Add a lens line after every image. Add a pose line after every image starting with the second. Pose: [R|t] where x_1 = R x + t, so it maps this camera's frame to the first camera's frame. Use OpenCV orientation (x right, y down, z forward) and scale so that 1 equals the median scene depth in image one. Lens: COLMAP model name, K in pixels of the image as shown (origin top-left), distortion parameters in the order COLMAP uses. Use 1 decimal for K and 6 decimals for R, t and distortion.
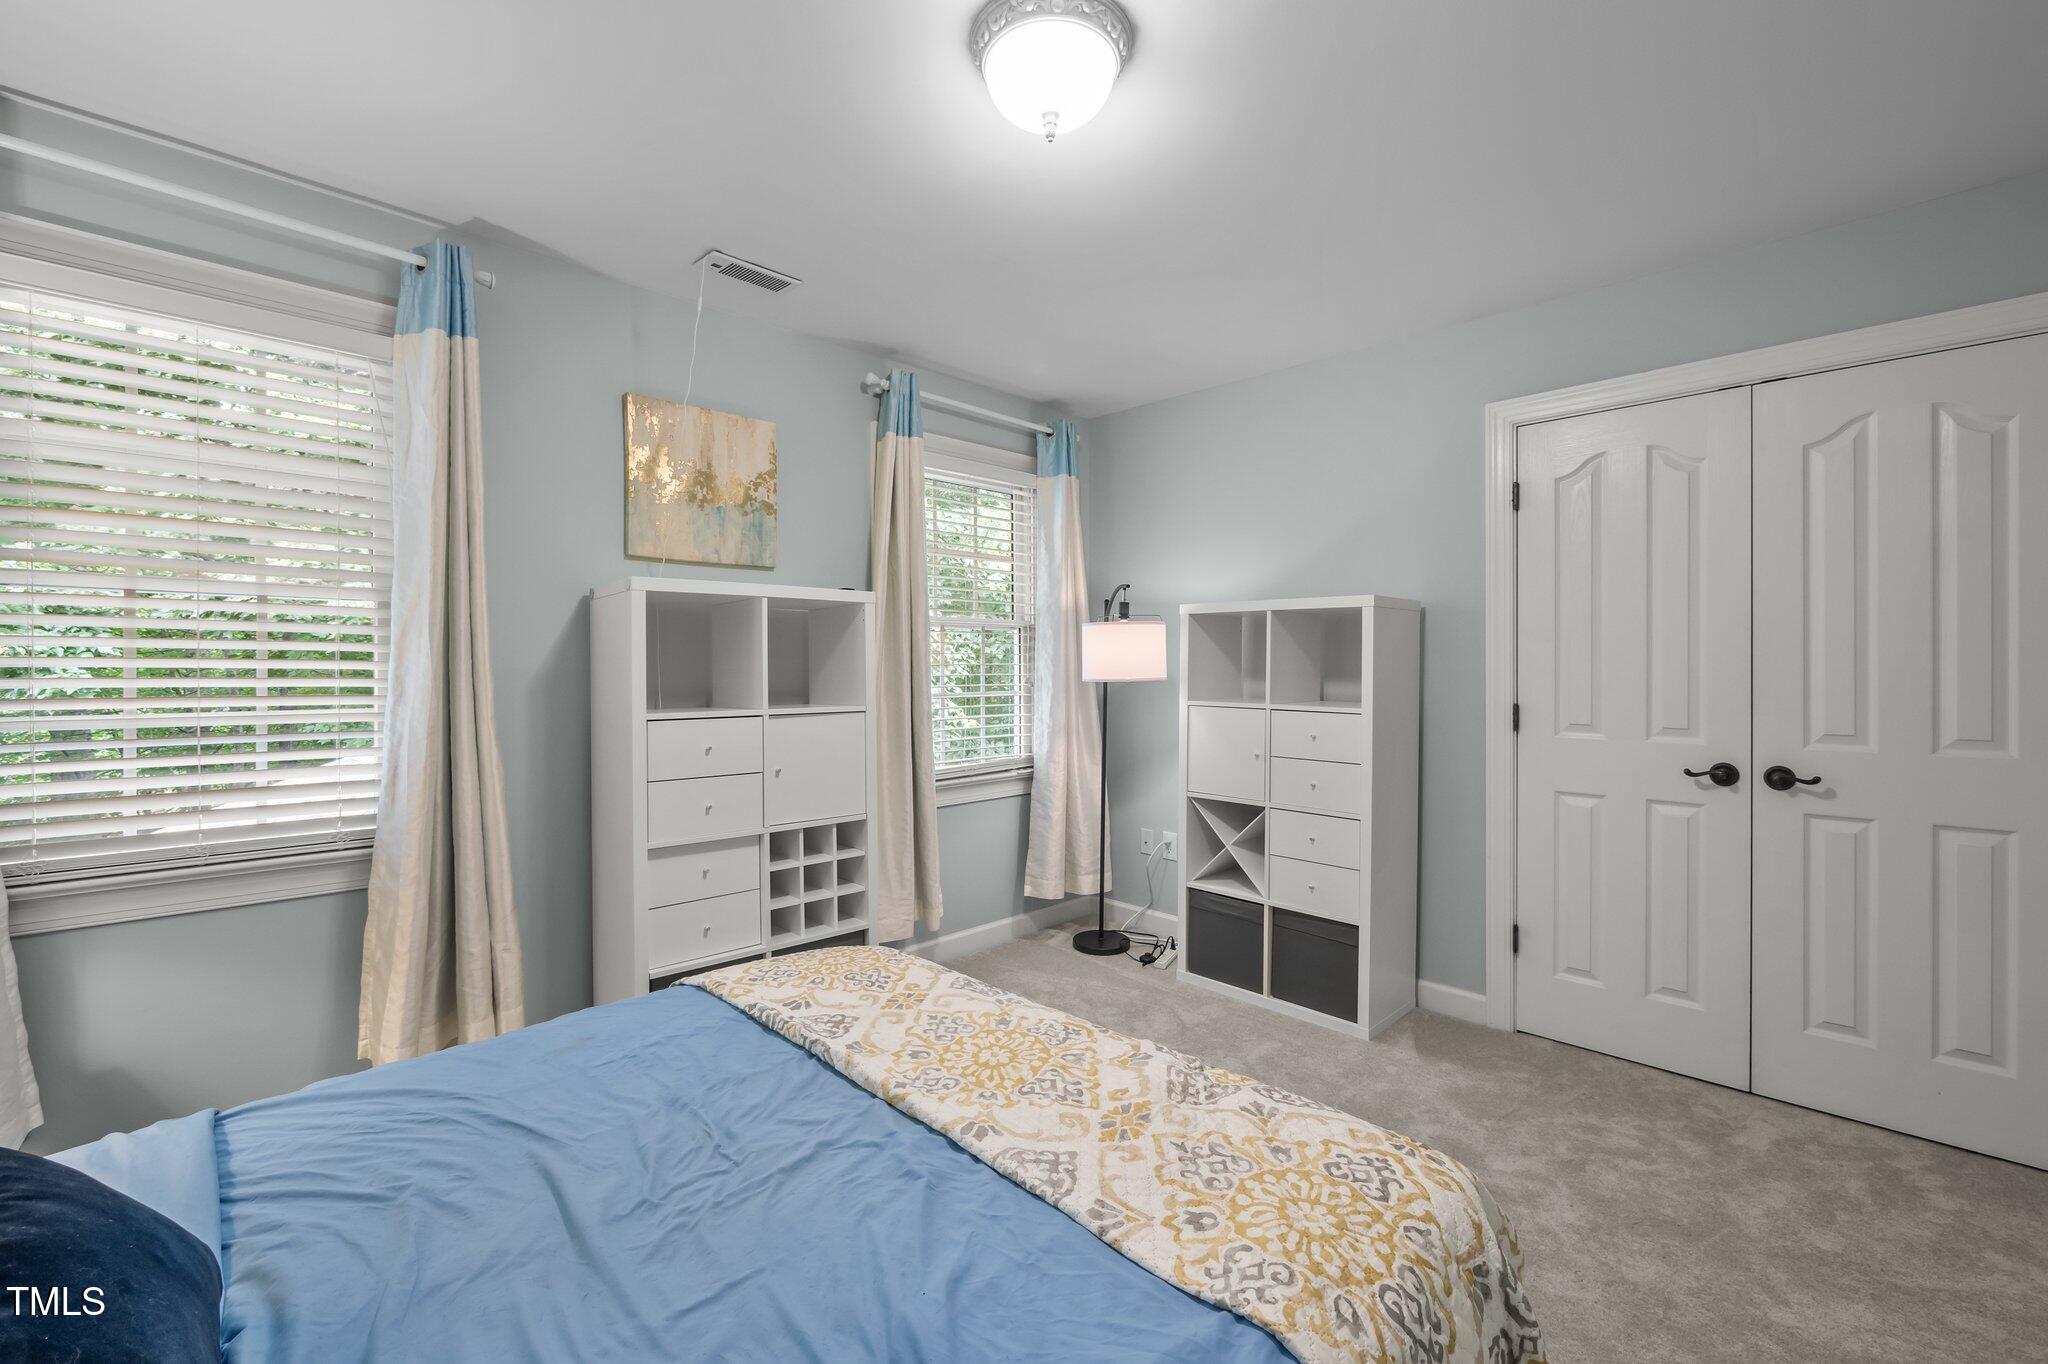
lens RADIAL K [[846.2, 0, 1024.0], [0, 846.2, 671.1], [0, 0, 1]] dist [-0.005344, 0.000423]
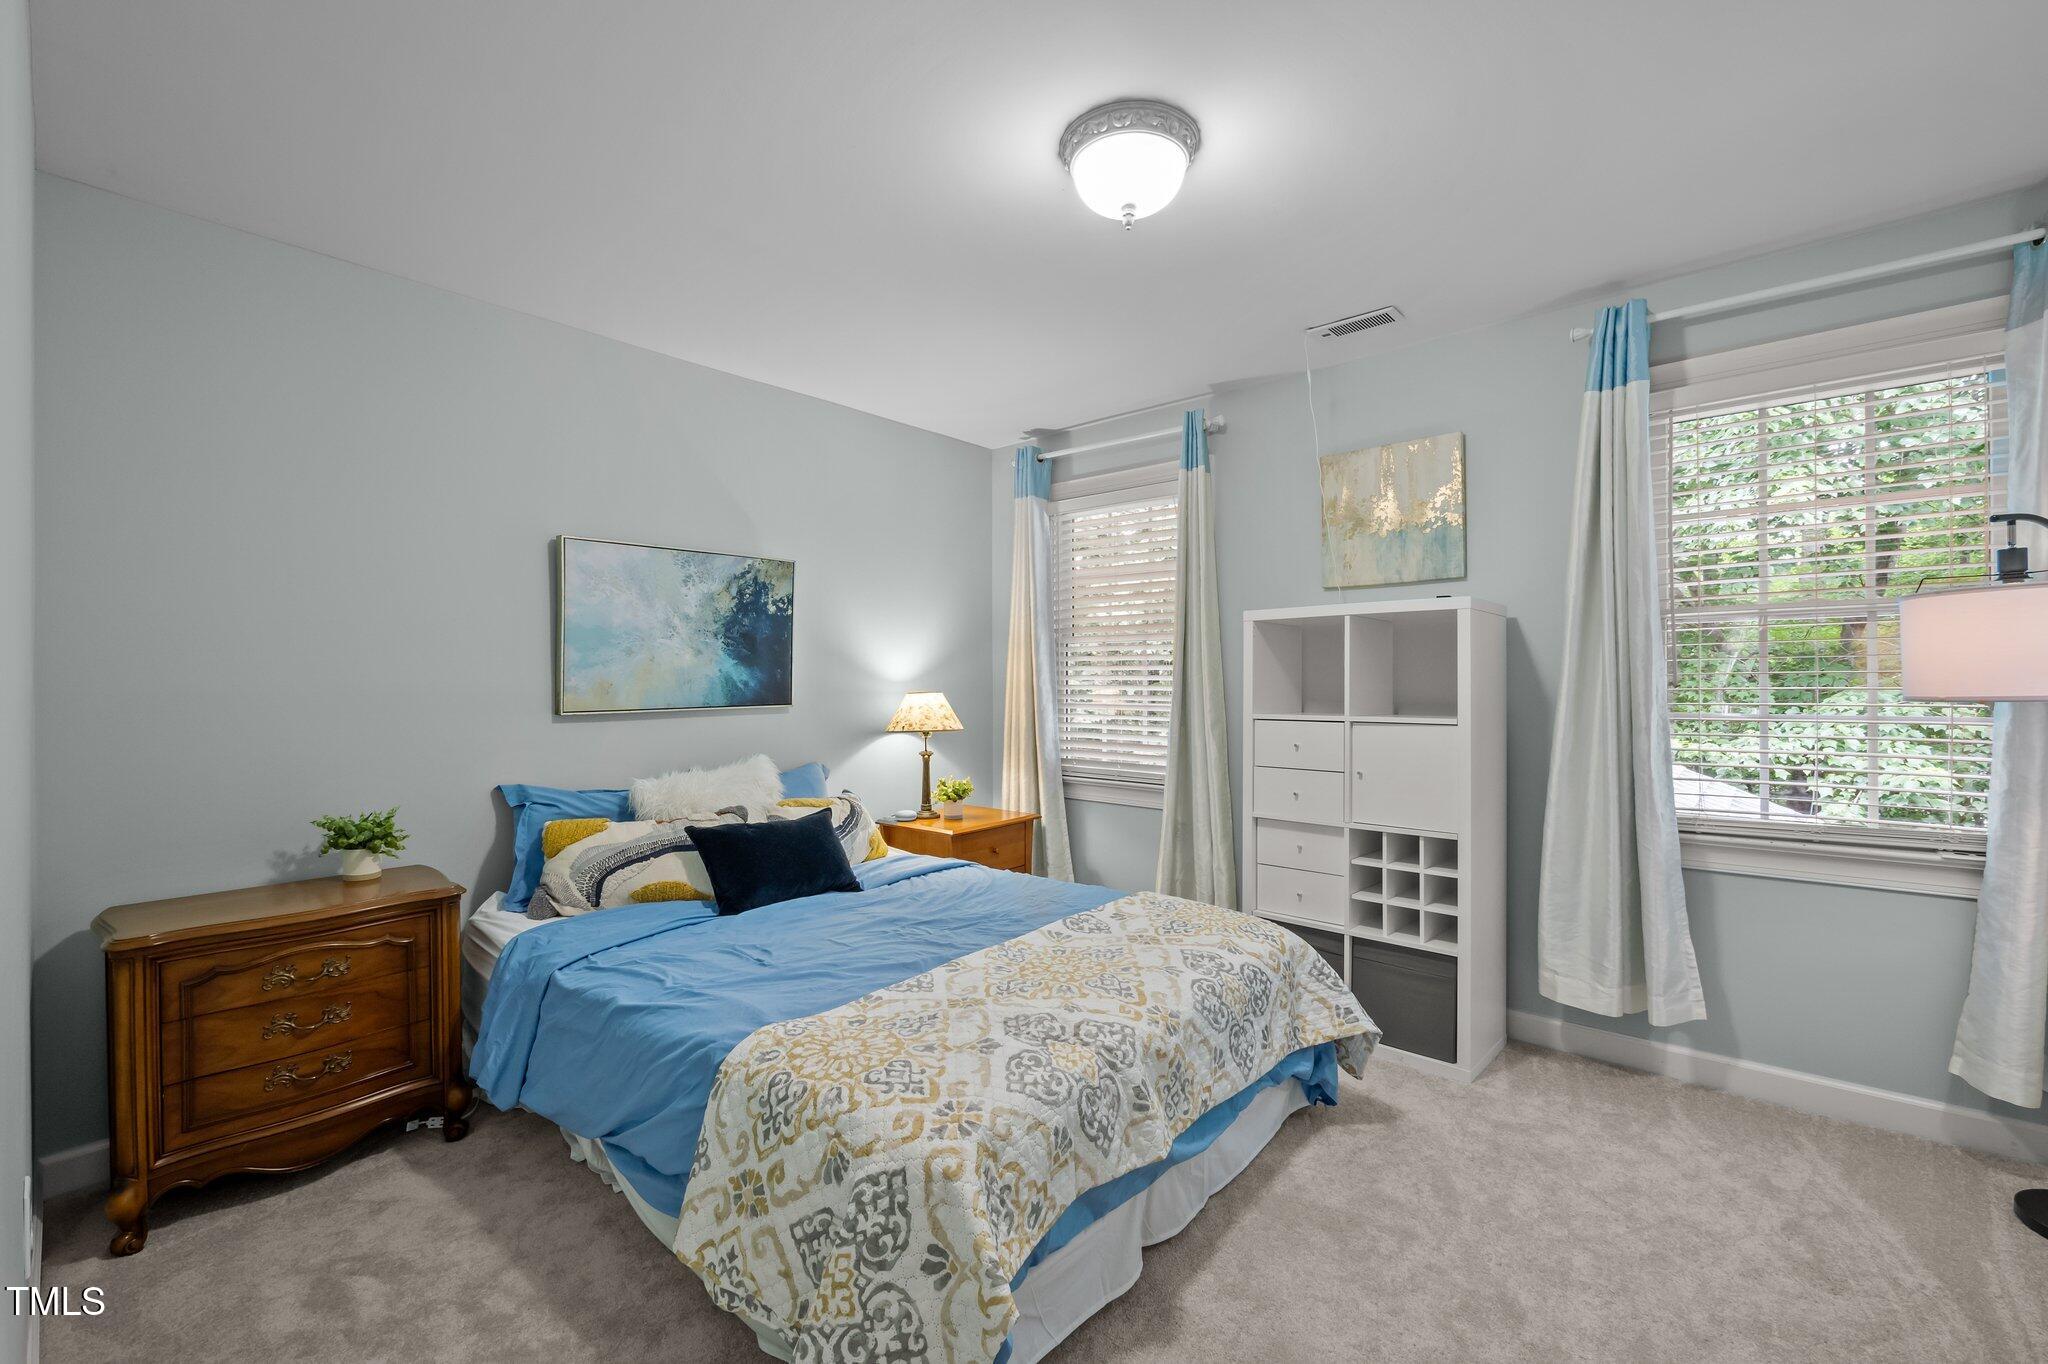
lens RADIAL K [[829.2, 0, 1024.8], [0, 829.2, 682.8], [0, 0, 1]] dist [0.001799, 0.000327]
pose [[0.093527, 0.002386, -0.995614, 0.745546], [0.003093, 0.999992, 0.002687, -0.003260], [0.995612, -0.003331, 0.093519, 0.477985]]
